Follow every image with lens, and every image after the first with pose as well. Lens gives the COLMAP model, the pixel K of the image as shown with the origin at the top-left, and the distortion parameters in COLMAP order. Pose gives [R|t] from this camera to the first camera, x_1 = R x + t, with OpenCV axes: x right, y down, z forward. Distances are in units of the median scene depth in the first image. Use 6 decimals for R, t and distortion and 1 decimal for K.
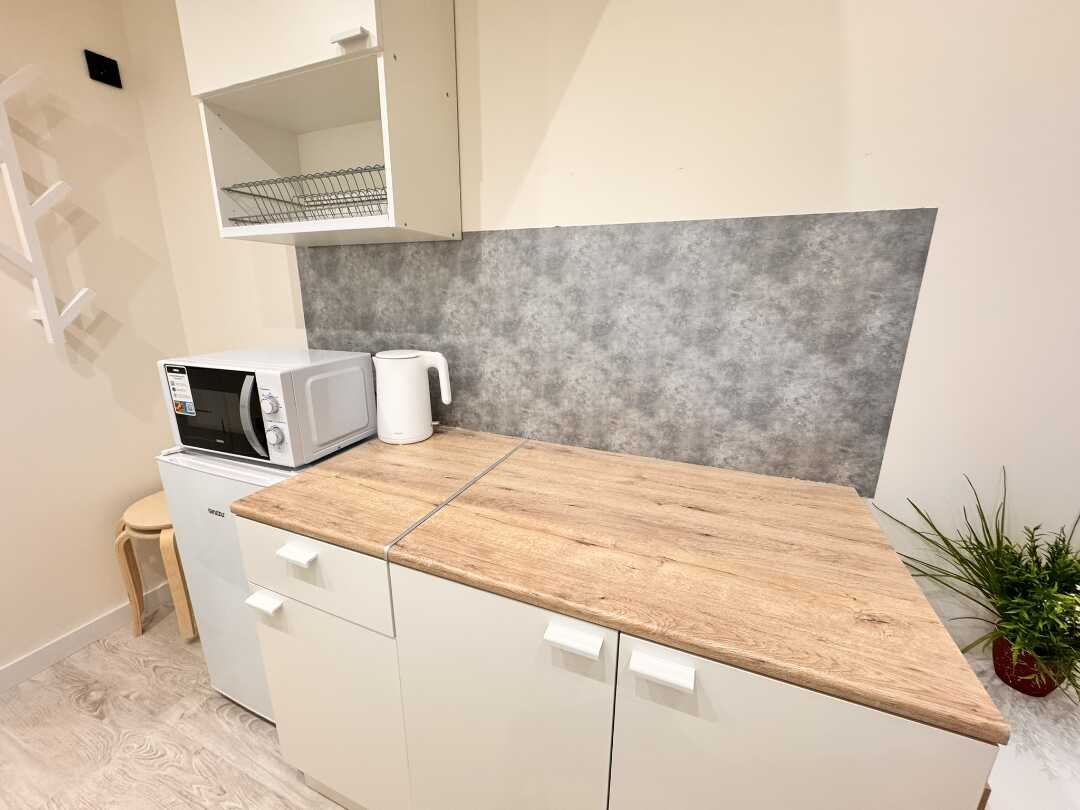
lens RADIAL K [[430.8, 0, 540.0], [0, 430.8, 405.0], [0, 0, 1]] dist [-0.004092, -0.000327]
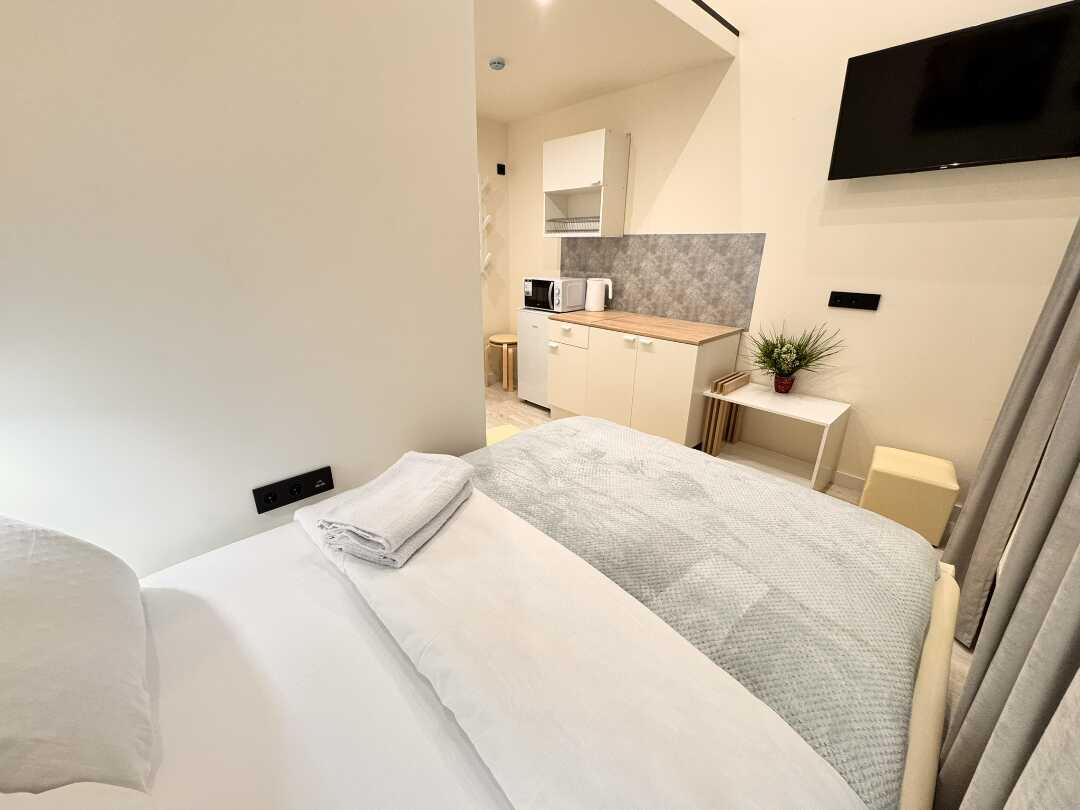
lens RADIAL K [[430.8, 0, 540.0], [0, 430.8, 405.0], [0, 0, 1]] dist [-0.004092, -0.000327]
pose [[0.916995, 0.142042, -0.372752, 0.519512], [-0.108551, 0.988046, 0.109466, 0.438764], [0.383845, -0.059917, 0.921452, -1.837809]]
